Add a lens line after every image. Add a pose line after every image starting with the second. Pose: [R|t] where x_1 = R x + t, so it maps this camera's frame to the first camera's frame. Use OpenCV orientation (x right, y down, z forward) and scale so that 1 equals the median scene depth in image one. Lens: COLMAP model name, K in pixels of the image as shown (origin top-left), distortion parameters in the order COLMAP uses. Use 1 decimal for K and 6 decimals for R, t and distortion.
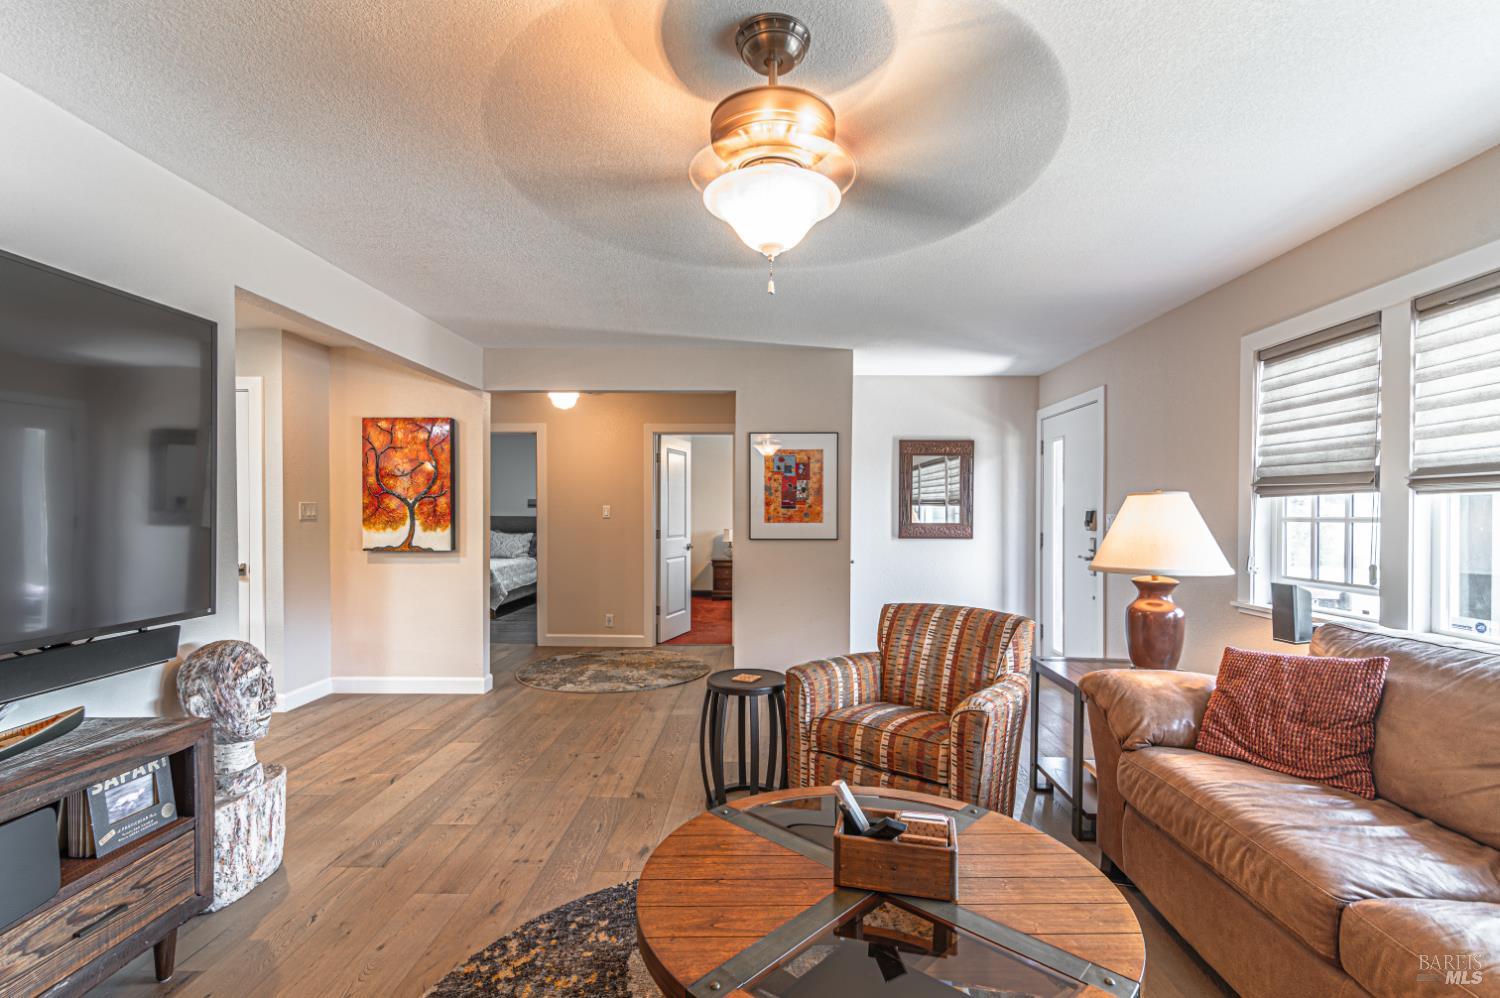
lens RADIAL K [[675.3, 0, 758.1], [0, 675.3, 518.7], [0, 0, 1]] dist [0.011201, -0.000268]
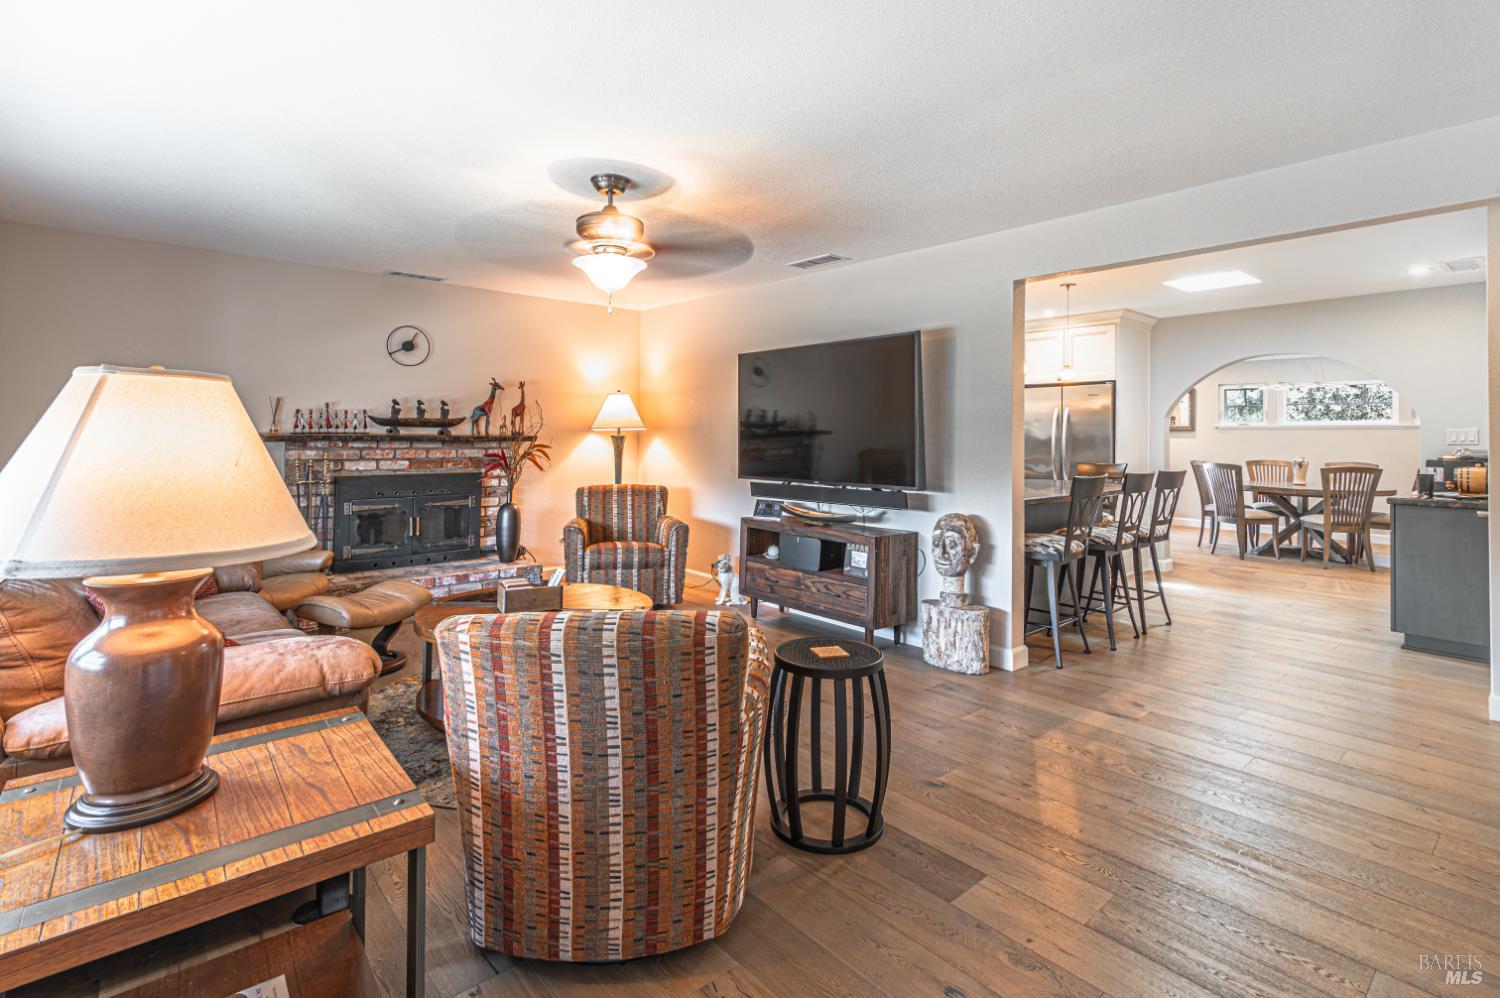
lens RADIAL K [[716.1, 0, 746.7], [0, 716.1, 426.6], [0, 0, 1]] dist [0.003772, 0.000059]
pose [[-0.747109, -0.017142, -0.664480, 0.711905], [-0.017884, 0.999824, -0.005685, -0.009657], [0.664461, 0.007636, -0.747284, 1.877902]]
